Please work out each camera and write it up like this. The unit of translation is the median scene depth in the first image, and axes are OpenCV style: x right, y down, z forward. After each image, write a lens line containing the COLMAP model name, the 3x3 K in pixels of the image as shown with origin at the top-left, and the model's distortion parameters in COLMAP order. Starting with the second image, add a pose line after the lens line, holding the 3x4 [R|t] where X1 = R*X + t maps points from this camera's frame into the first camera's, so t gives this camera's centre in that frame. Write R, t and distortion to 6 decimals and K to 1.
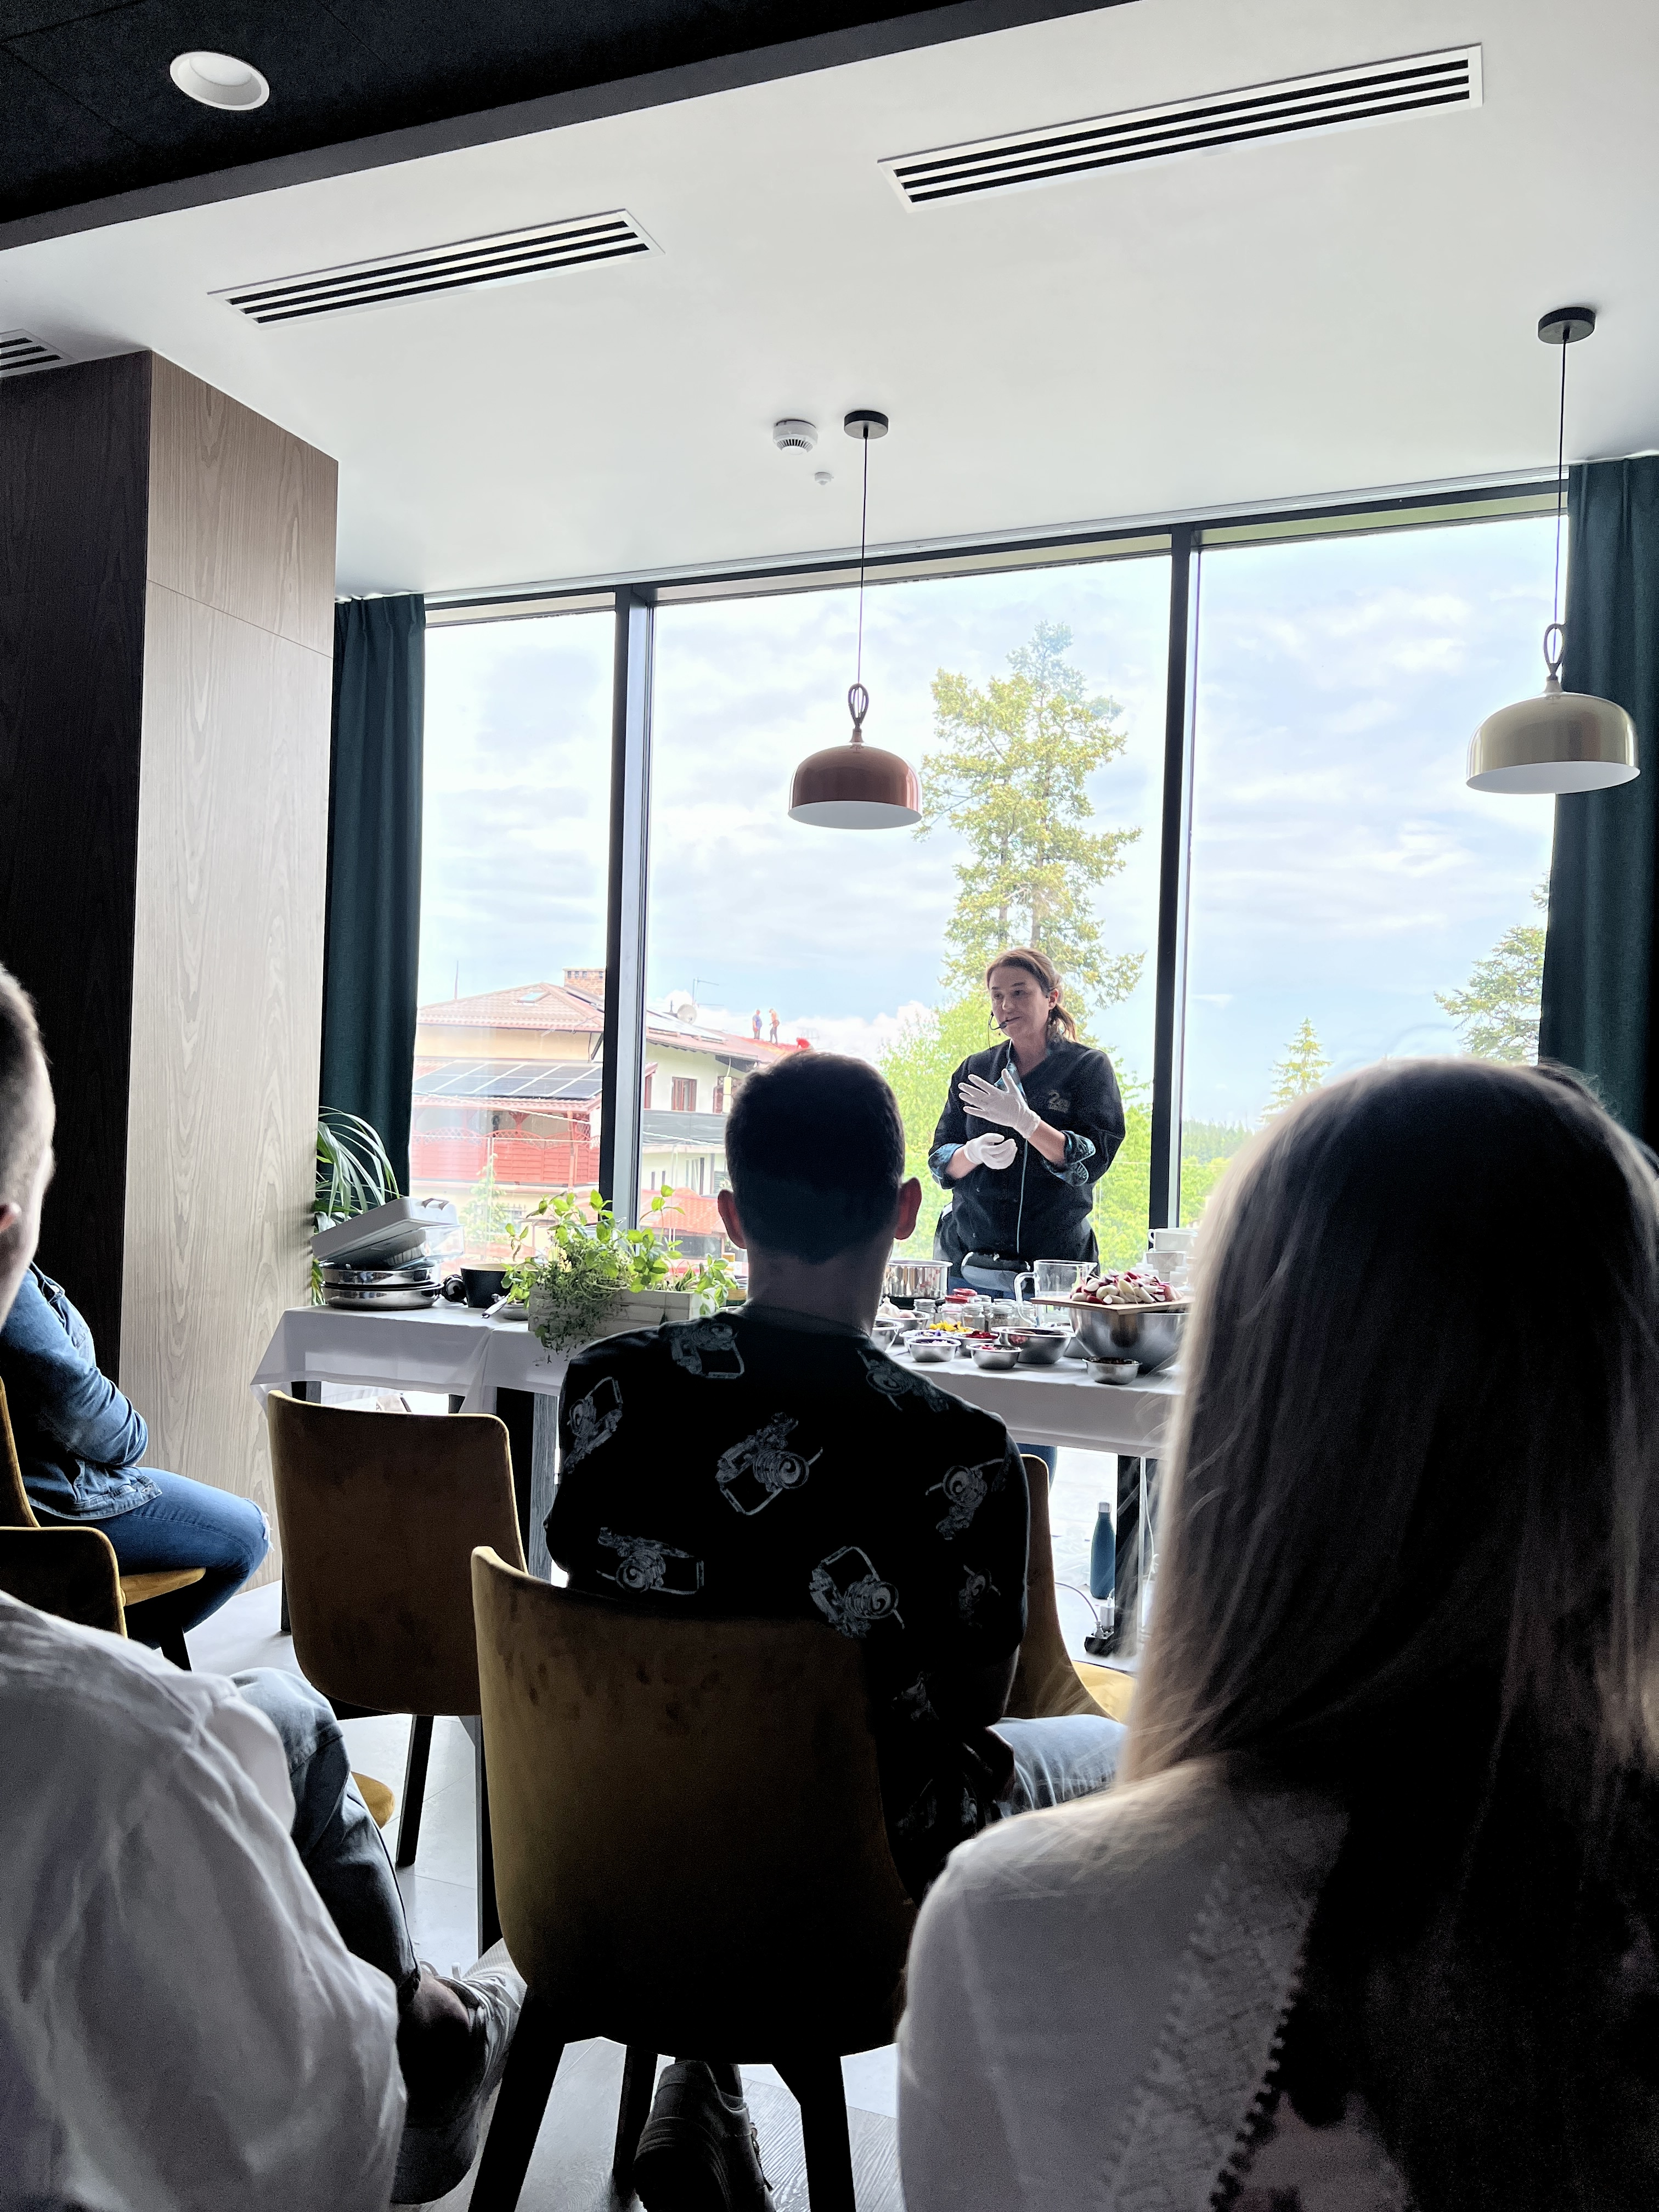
lens RADIAL K [[1666.0, 0, 828.9], [0, 1666.0, 1117.8], [0, 0, 1]] dist [0.067725, -0.076663]
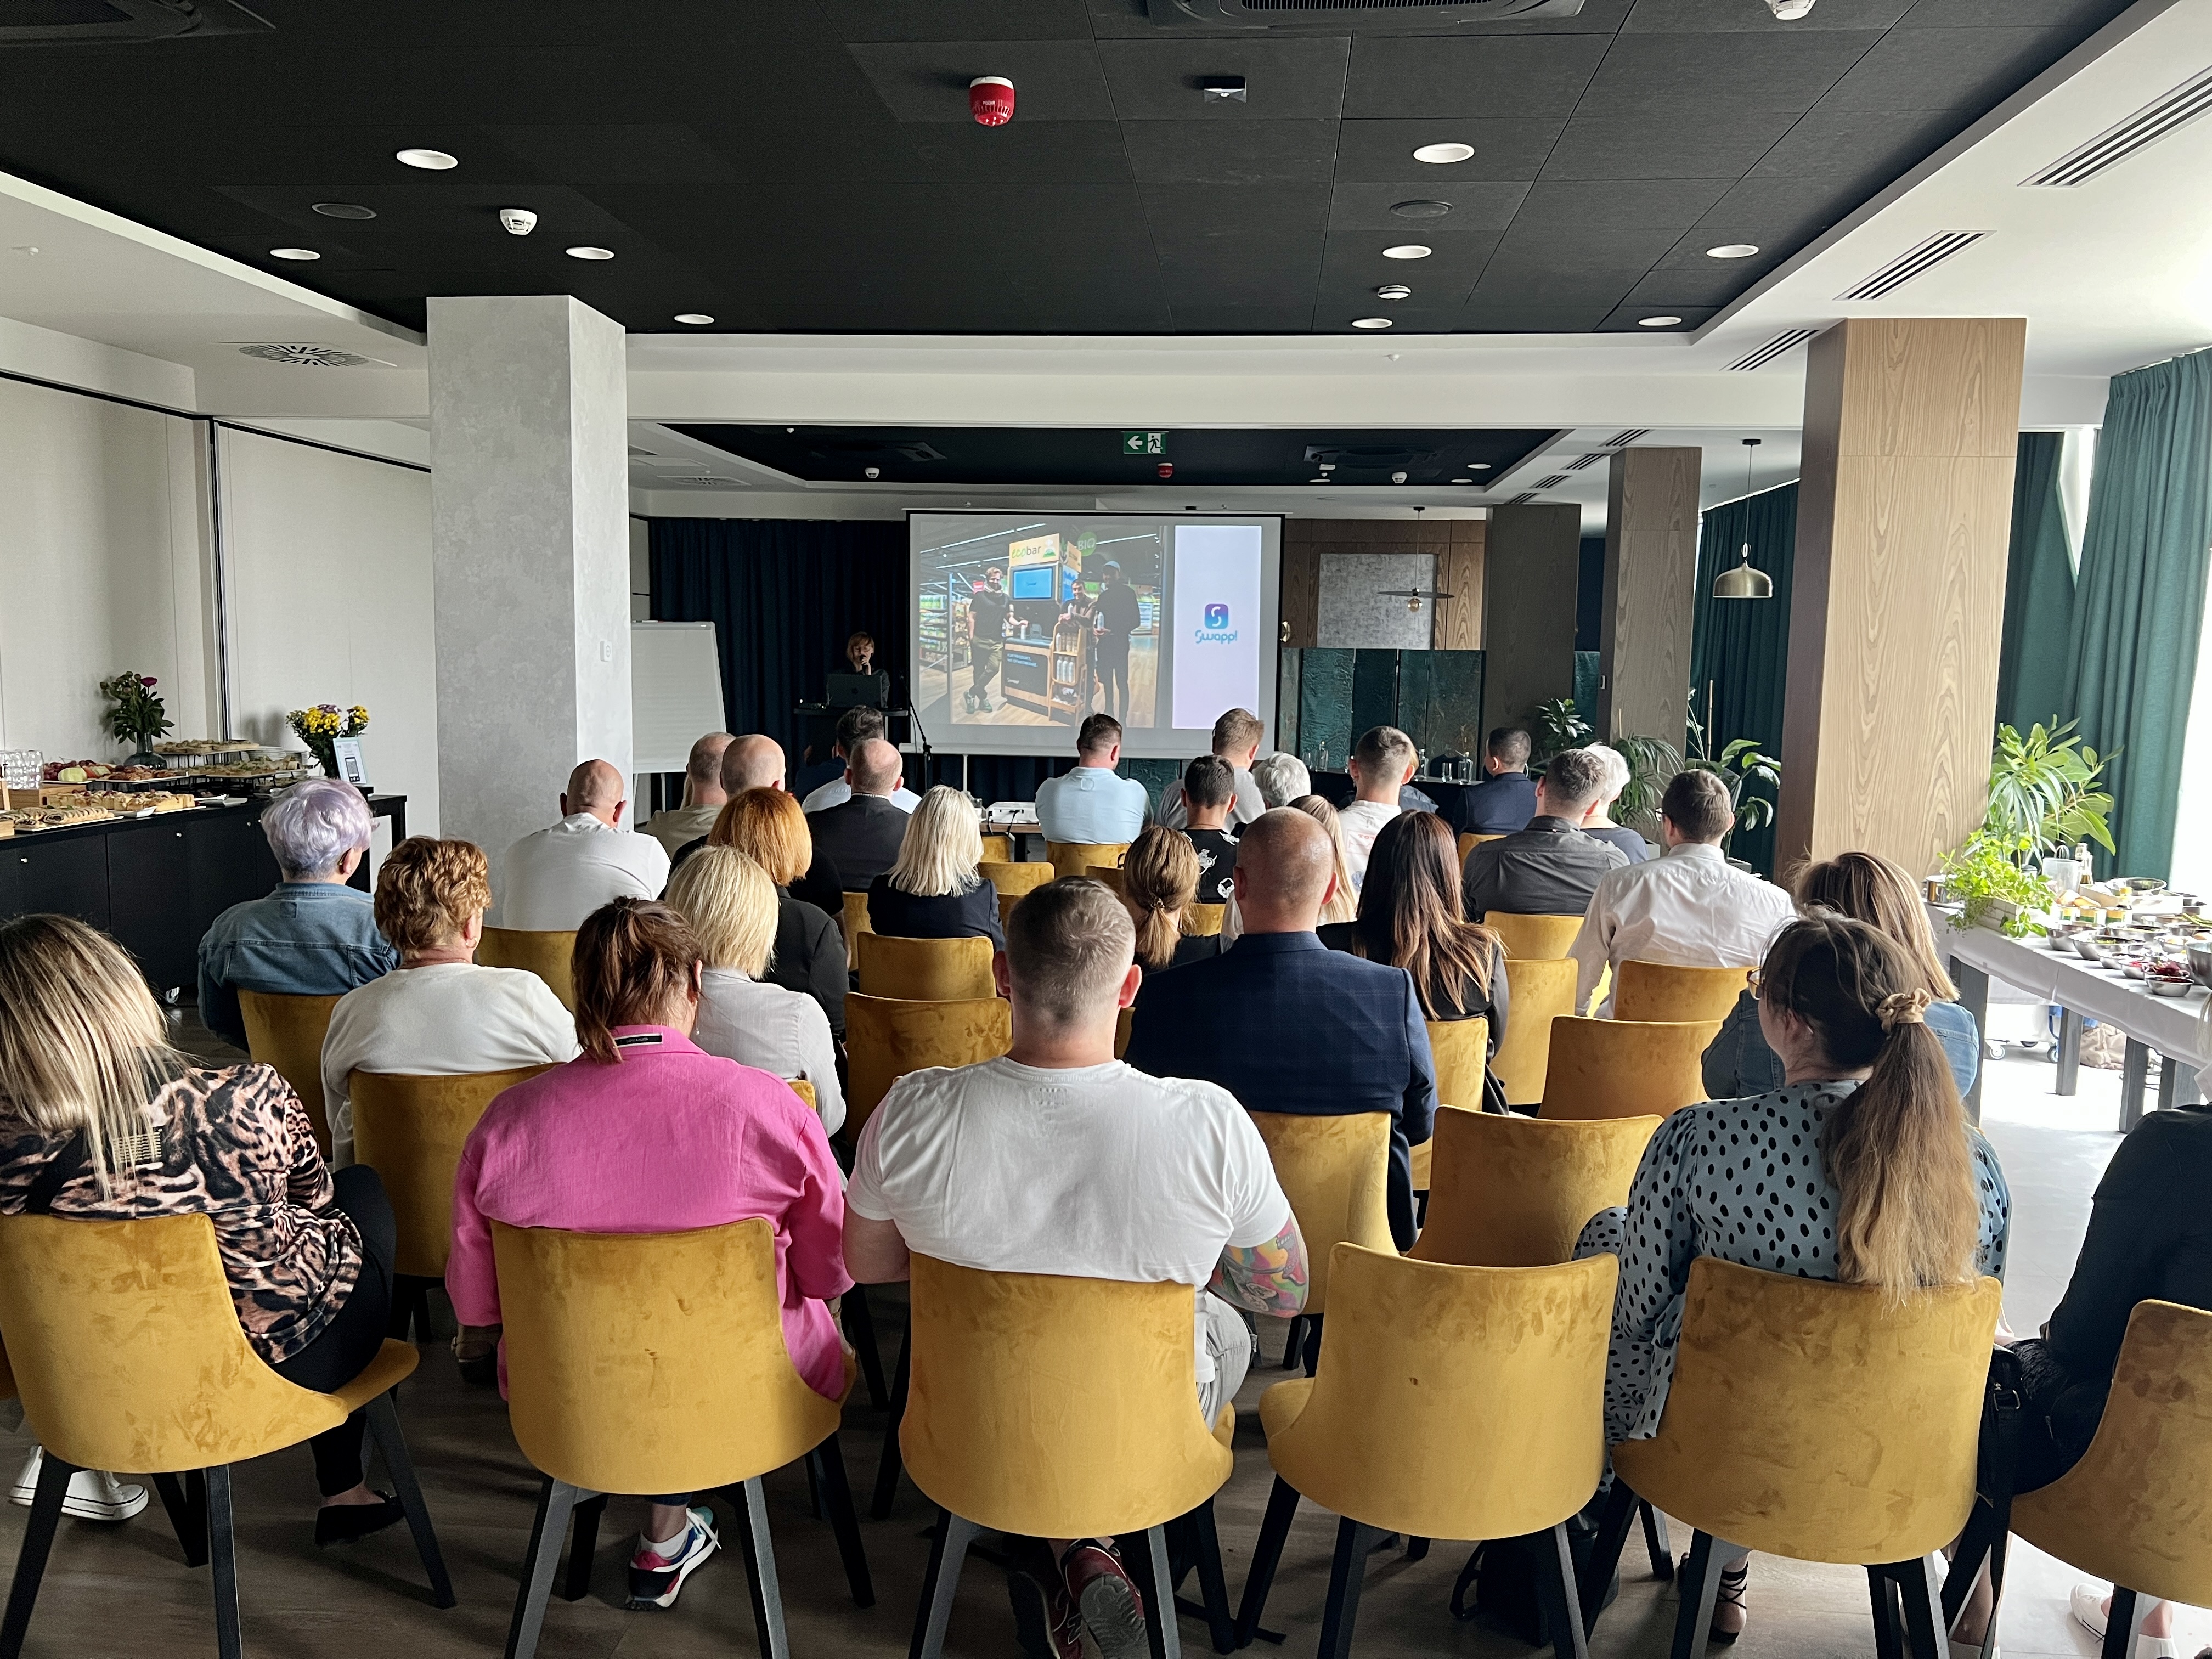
lens RADIAL K [[1666.0, 0, 1104.5], [0, 1666.0, 836.5], [0, 0, 1]] dist [0.067725, -0.076663]
pose [[0.293436, 0.076715, -0.952896, 0.925471], [-0.002019, 0.996822, 0.079630, -0.062587], [0.955977, -0.021442, 0.292658, -0.193947]]
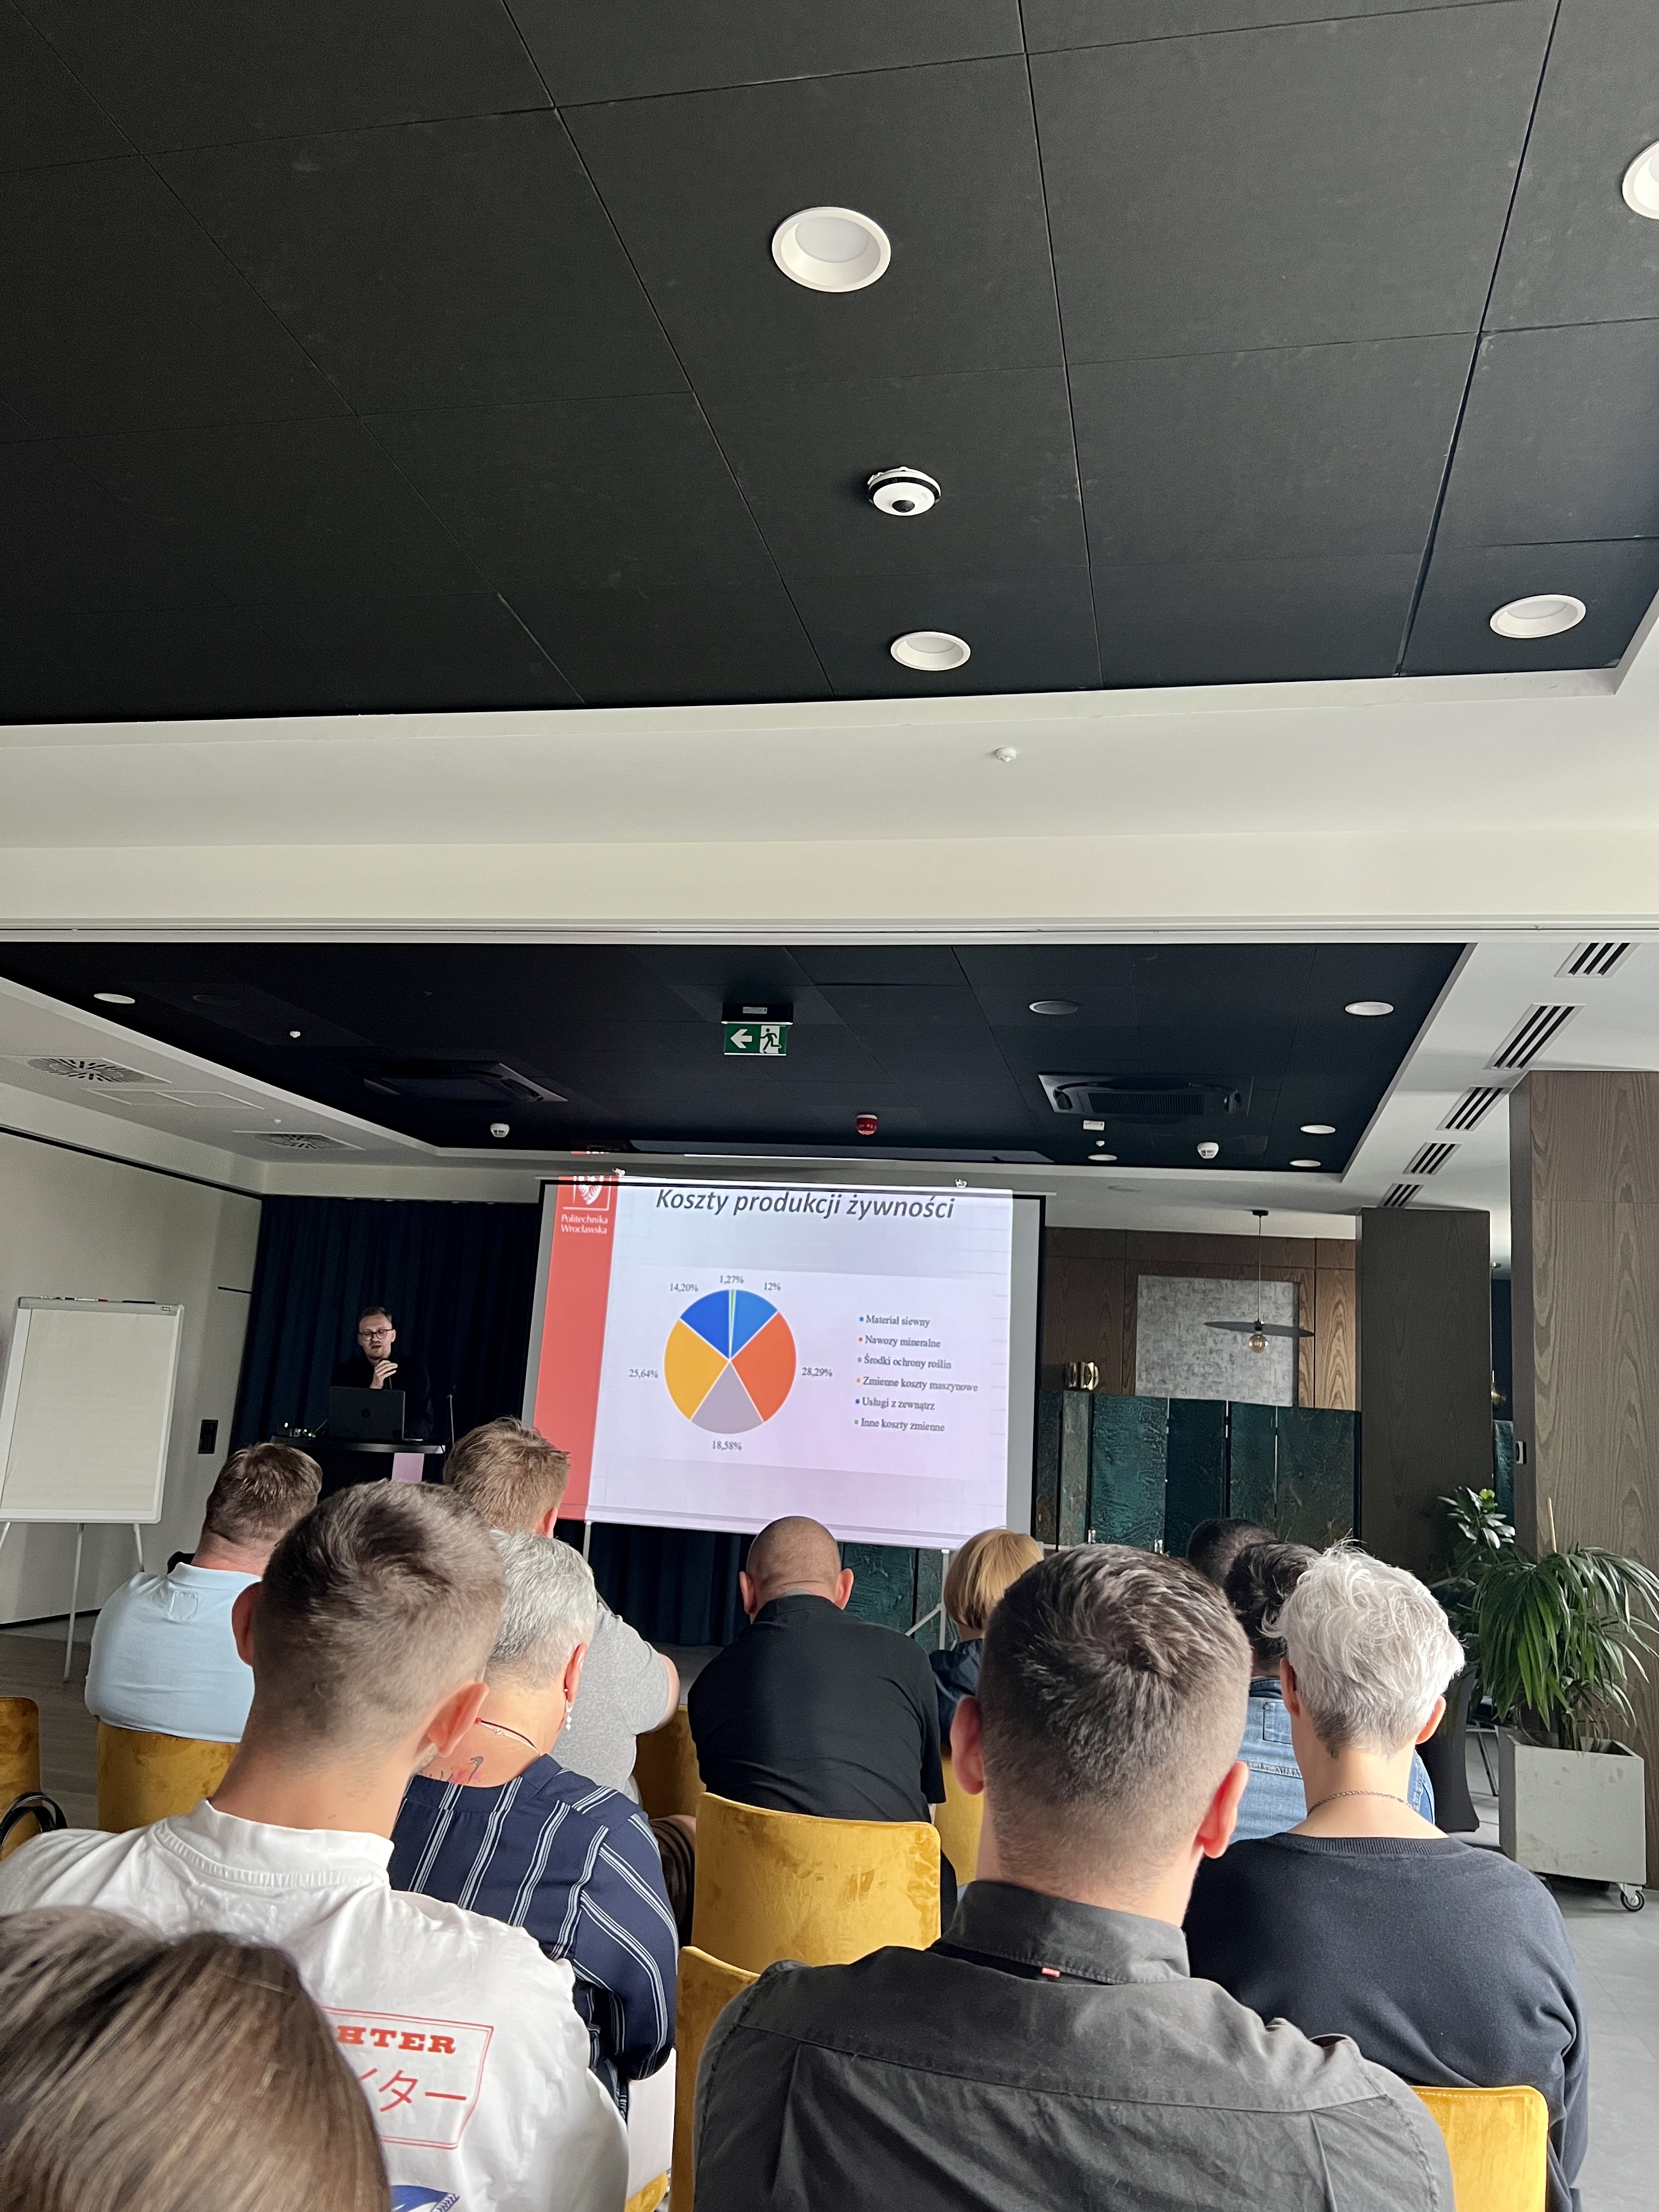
lens RADIAL K [[1666.0, 0, 828.9], [0, 1666.0, 1117.8], [0, 0, 1]] dist [0.067725, -0.076663]
pose [[0.177424, -0.196361, -0.964346, 0.124628], [-0.051325, 0.976713, -0.208322, -0.040773], [0.982795, 0.086457, 0.163214, 0.389058]]
